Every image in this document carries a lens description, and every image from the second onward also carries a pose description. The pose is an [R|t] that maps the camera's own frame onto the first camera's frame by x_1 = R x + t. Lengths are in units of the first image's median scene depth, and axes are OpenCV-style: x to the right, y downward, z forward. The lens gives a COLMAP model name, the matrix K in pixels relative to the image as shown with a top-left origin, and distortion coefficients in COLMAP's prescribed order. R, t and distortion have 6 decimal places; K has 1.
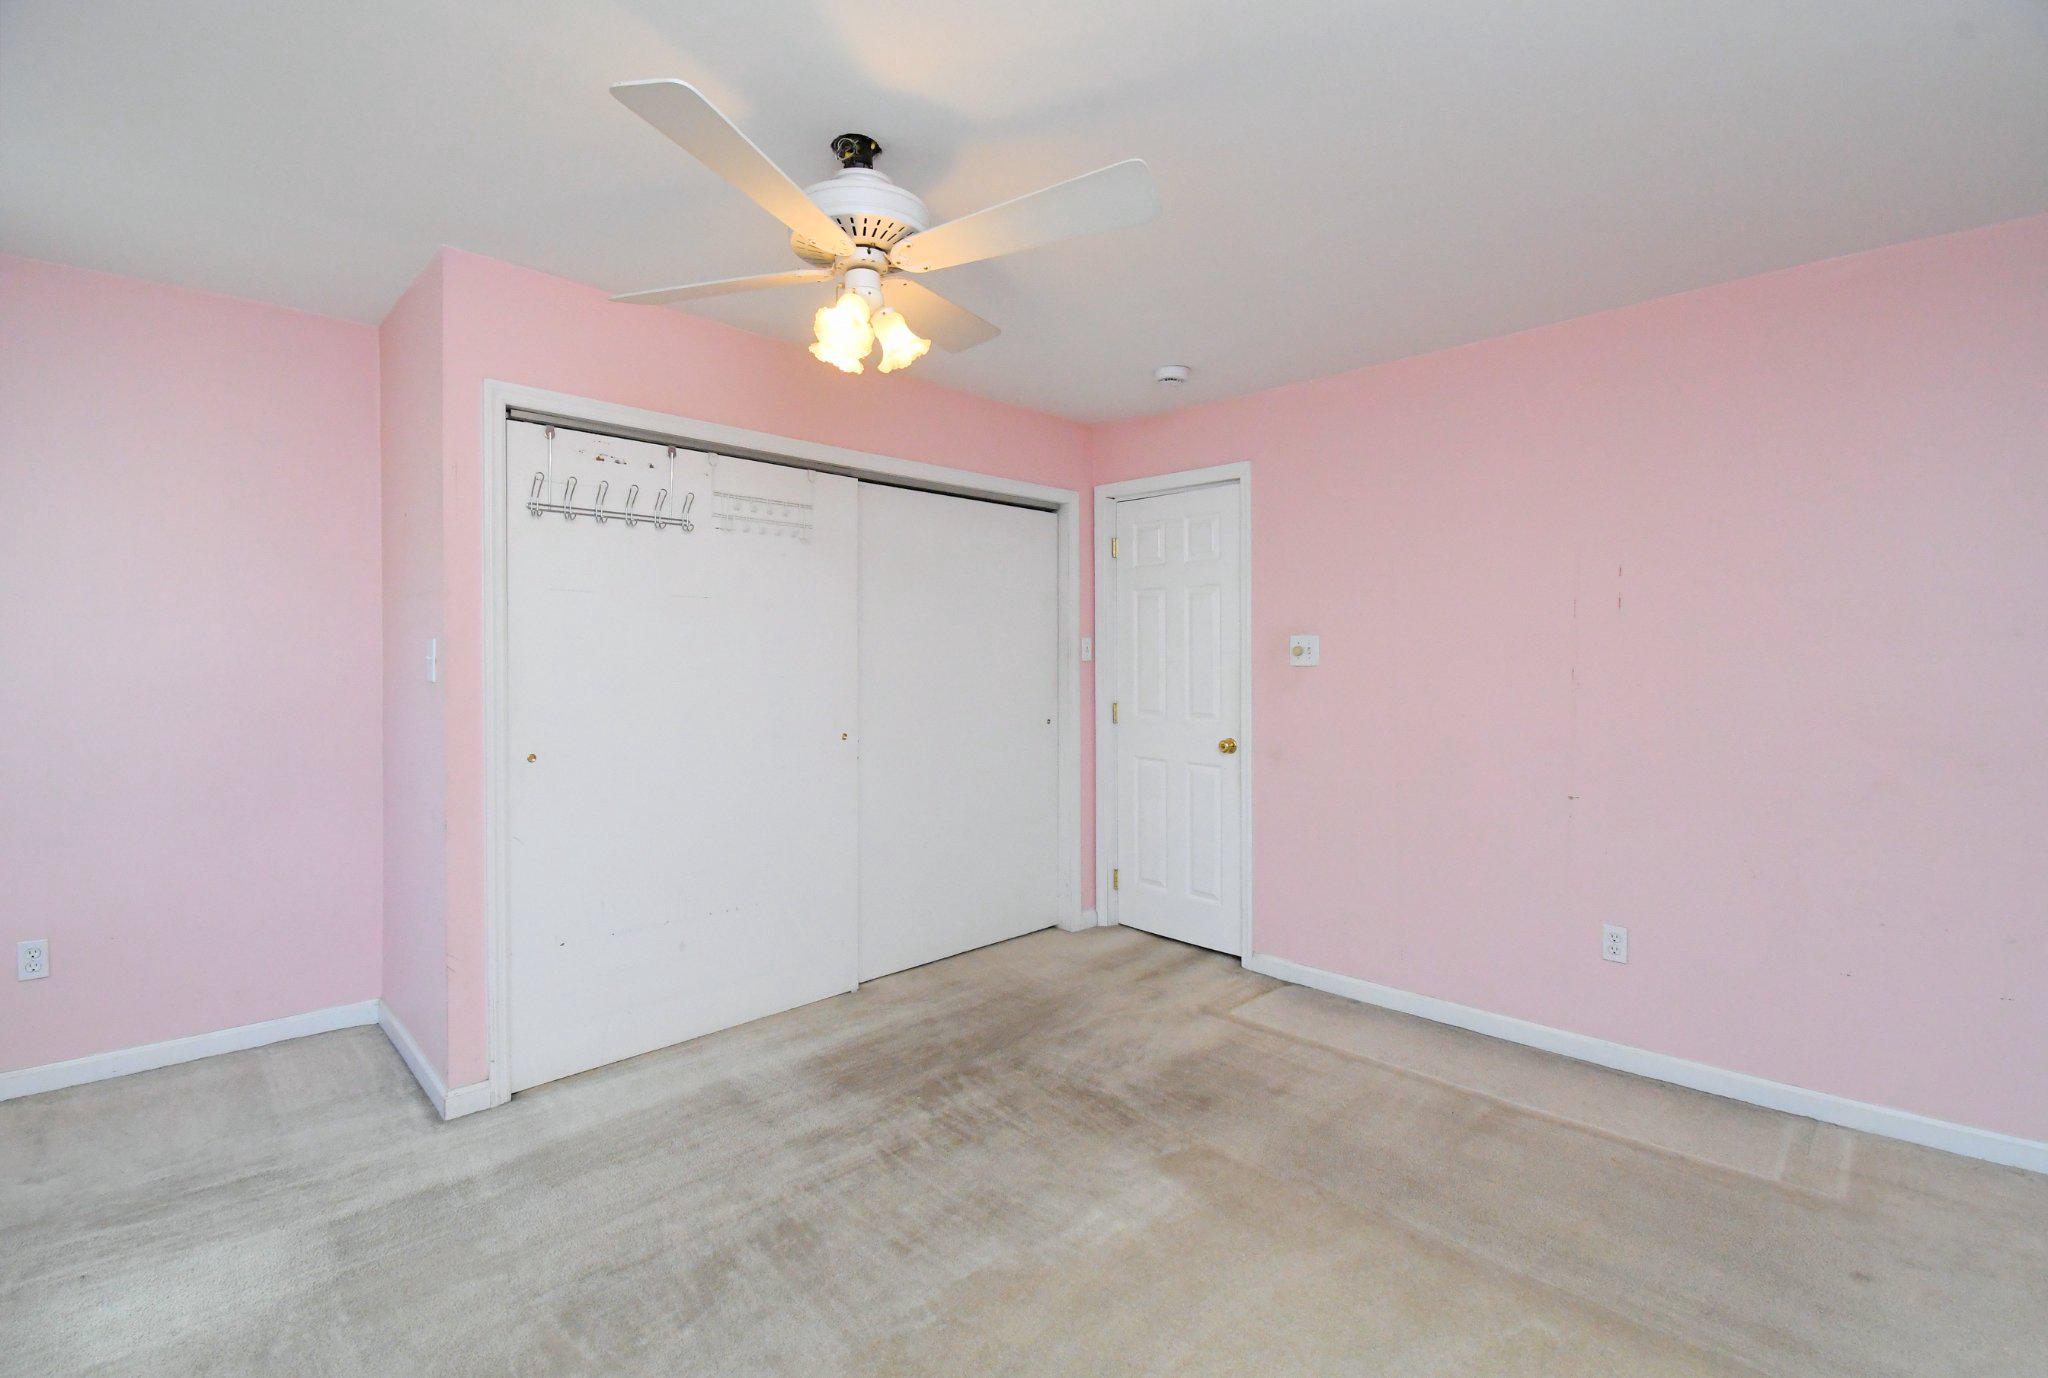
lens RADIAL K [[927.1, 0, 1013.3], [0, 927.1, 648.0], [0, 0, 1]] dist [0.025017, -0.022017]
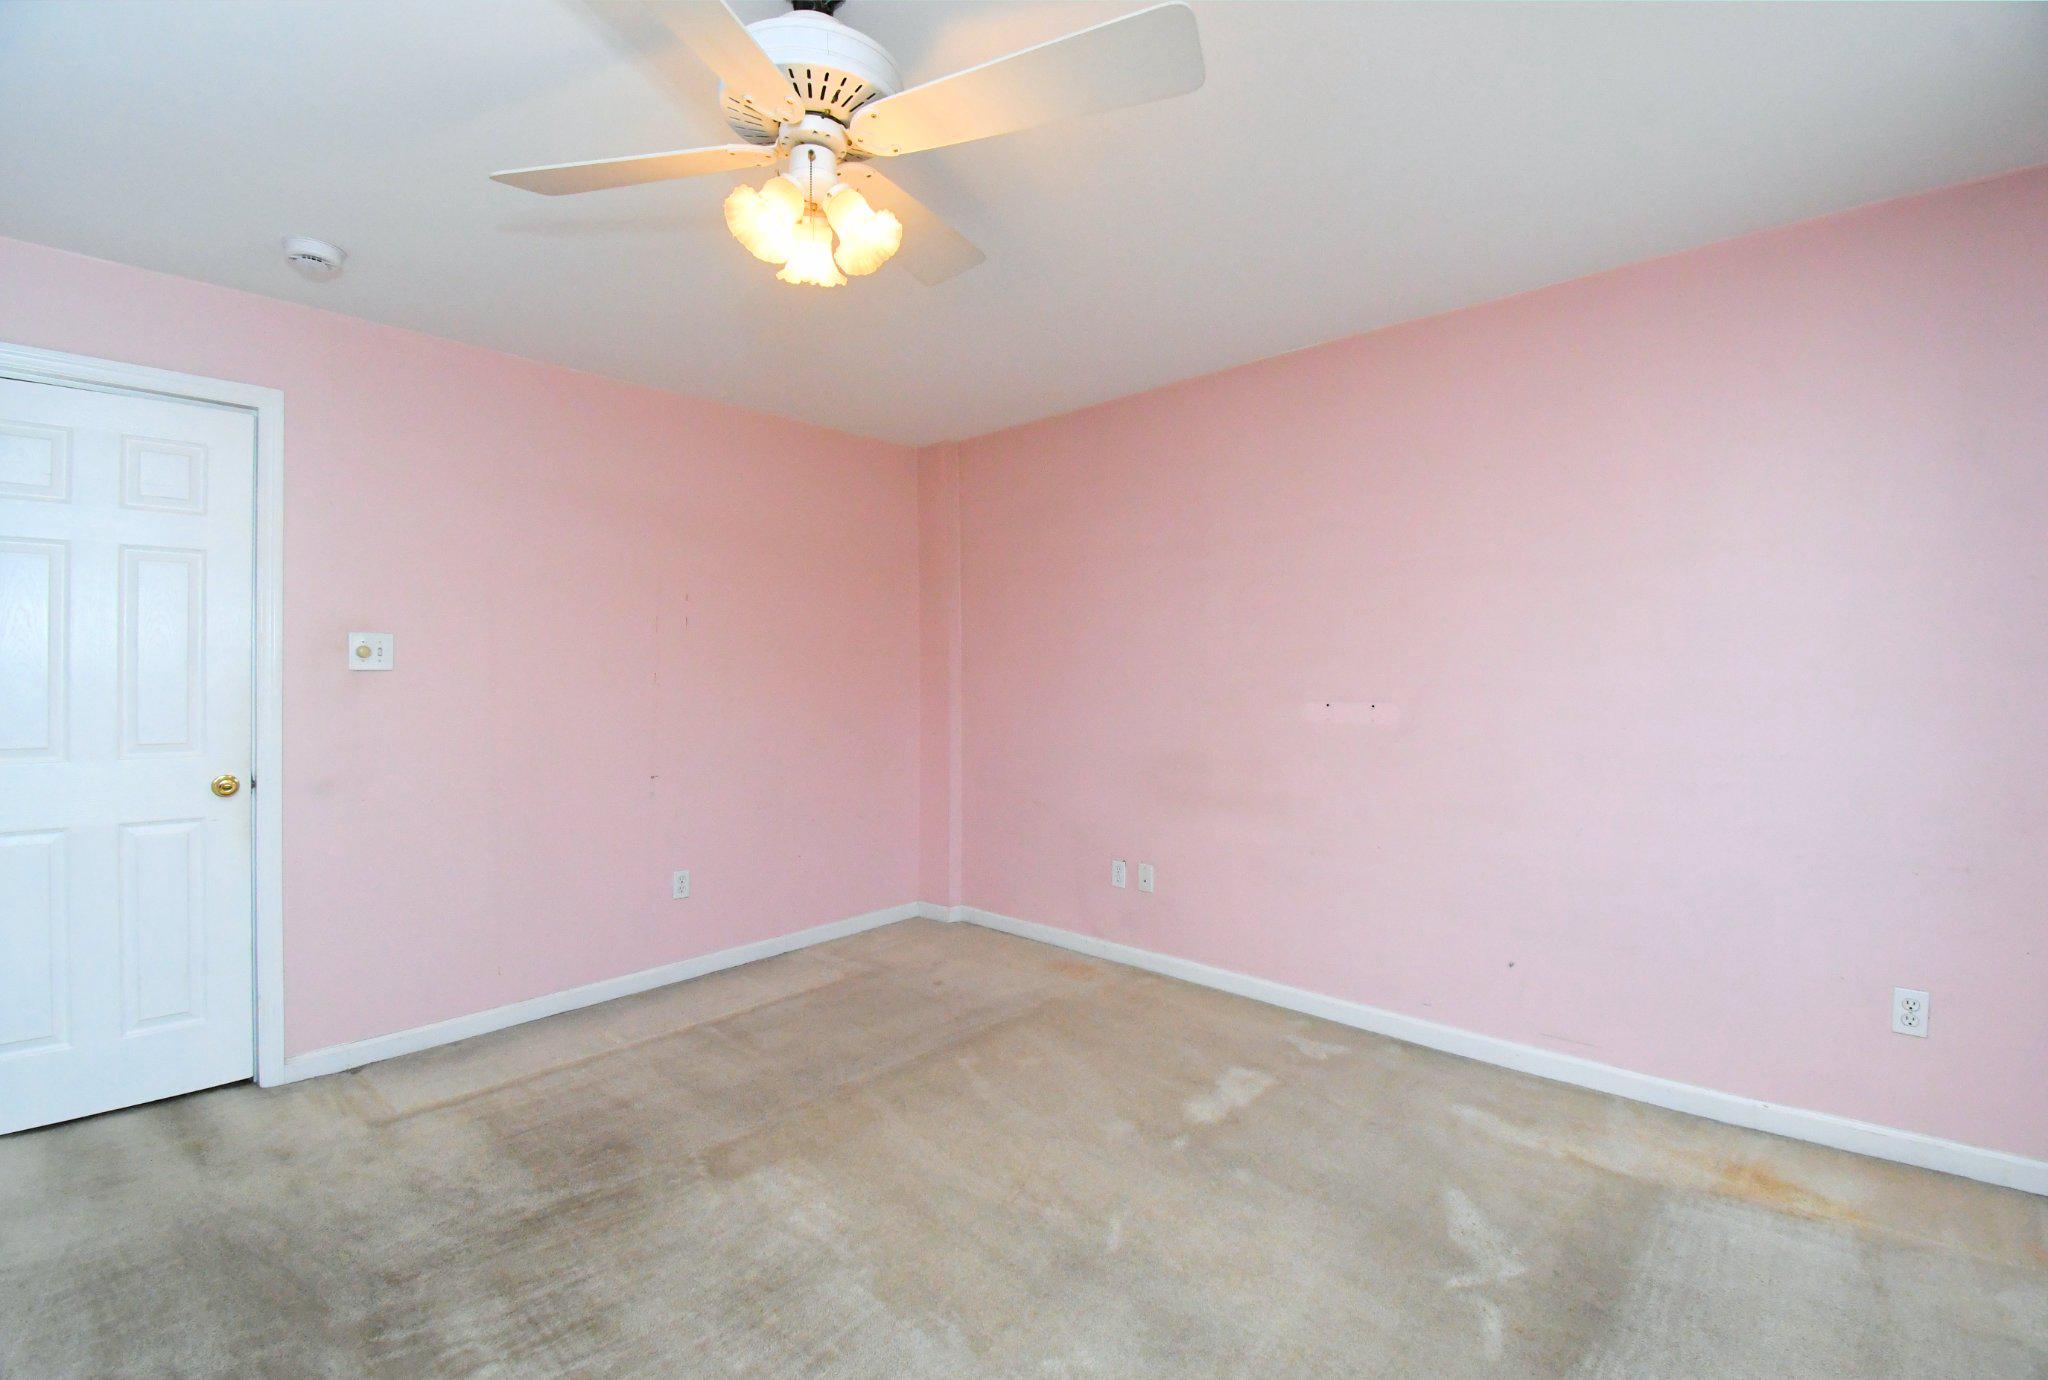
lens RADIAL K [[927.1, 0, 1013.3], [0, 927.1, 649.0], [0, 0, 1]] dist [0.025017, -0.022017]
pose [[-0.048344, 0.027251, 0.998459, -0.693785], [-0.010317, 0.999561, -0.027781, 0.022636], [-0.998777, -0.011644, -0.048041, 0.622029]]
